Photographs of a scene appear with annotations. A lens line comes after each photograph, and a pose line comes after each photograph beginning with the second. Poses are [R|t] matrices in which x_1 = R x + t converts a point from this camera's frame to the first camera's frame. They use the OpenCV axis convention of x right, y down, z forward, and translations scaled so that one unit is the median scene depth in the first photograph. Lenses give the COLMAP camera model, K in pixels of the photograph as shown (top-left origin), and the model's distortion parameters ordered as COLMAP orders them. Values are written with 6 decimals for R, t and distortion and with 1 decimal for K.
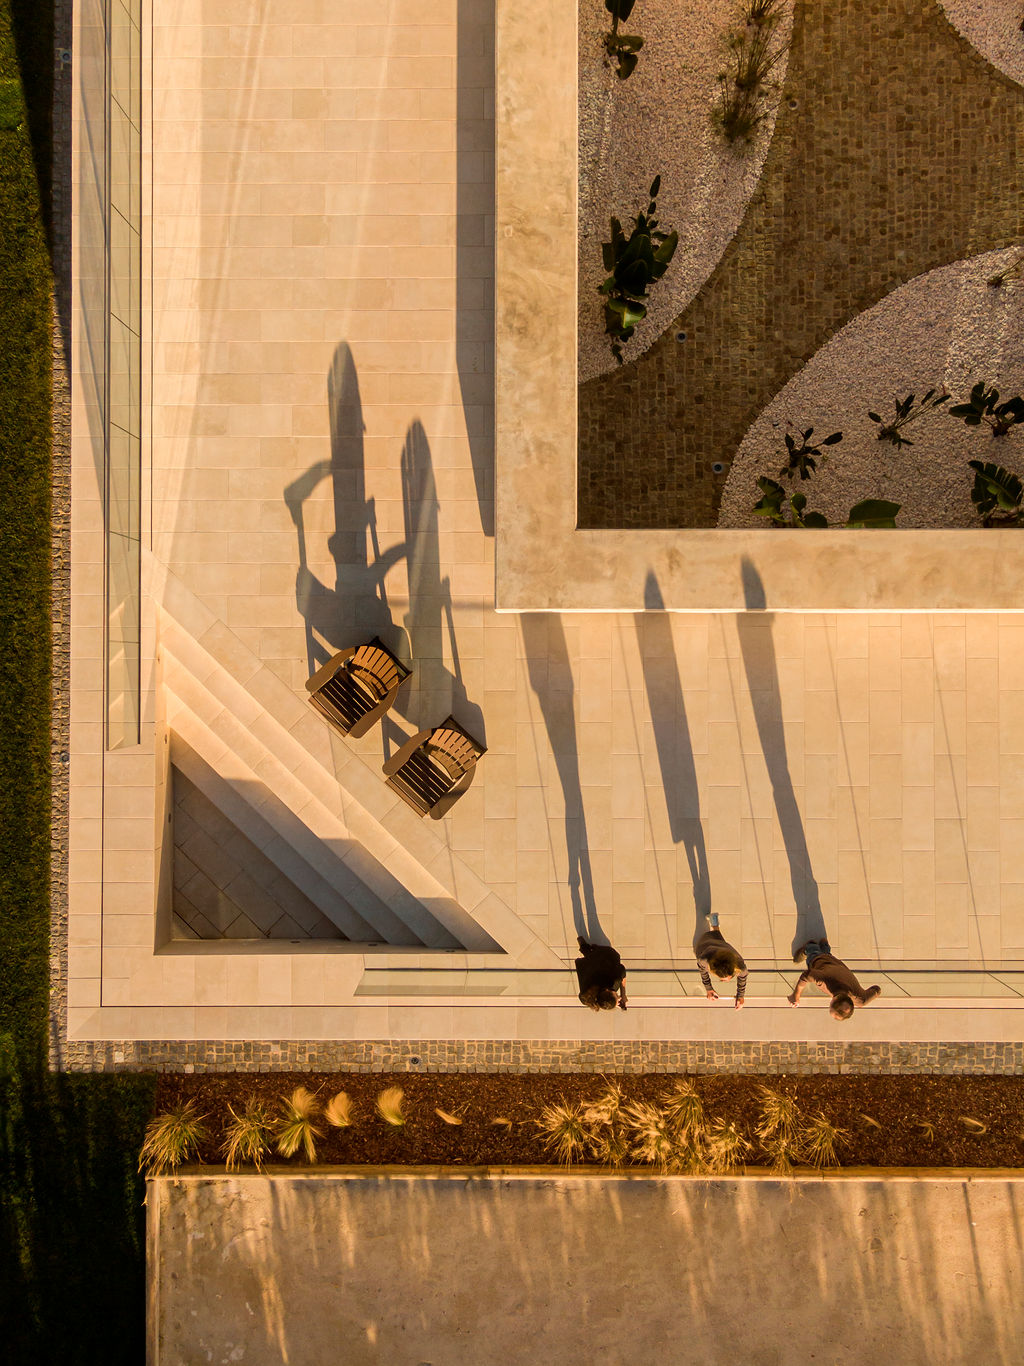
lens RADIAL K [[1439.2, 0, 512.0], [0, 1439.2, 683.0], [0, 0, 1]] dist [0.020153, -0.000670]
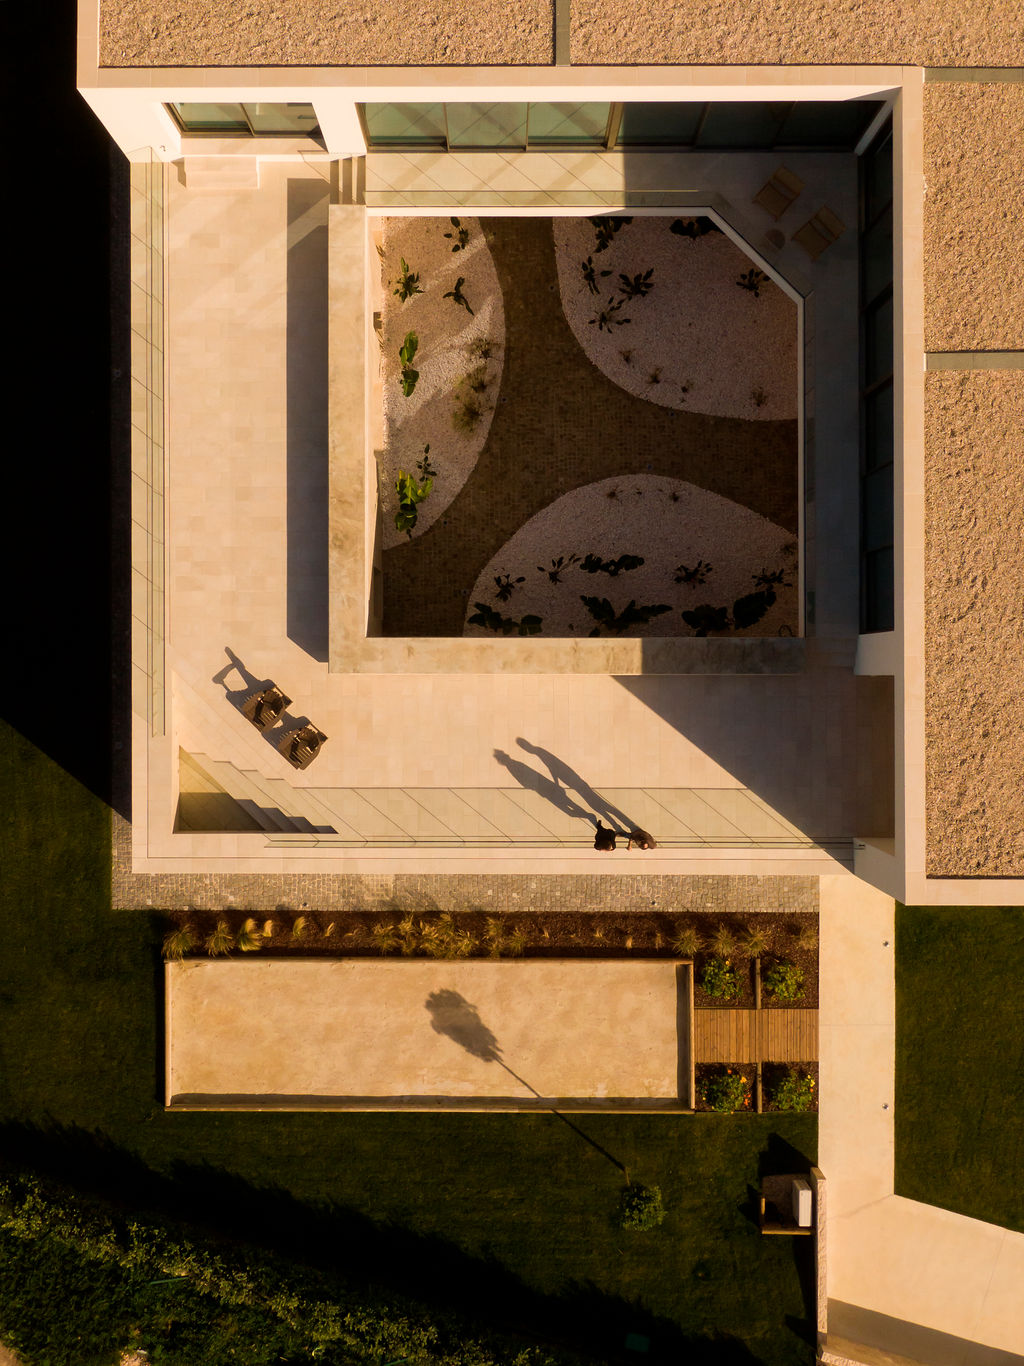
lens RADIAL K [[1412.8, 0, 514.2], [0, 1412.8, 743.8], [0, 0, 1]] dist [0.004636, 0.005542]
pose [[0.999640, 0.000014, 0.026823, 0.158402], [-0.000876, 0.999484, 0.032119, -0.010339], [-0.026809, -0.032131, 0.999124, -0.863831]]
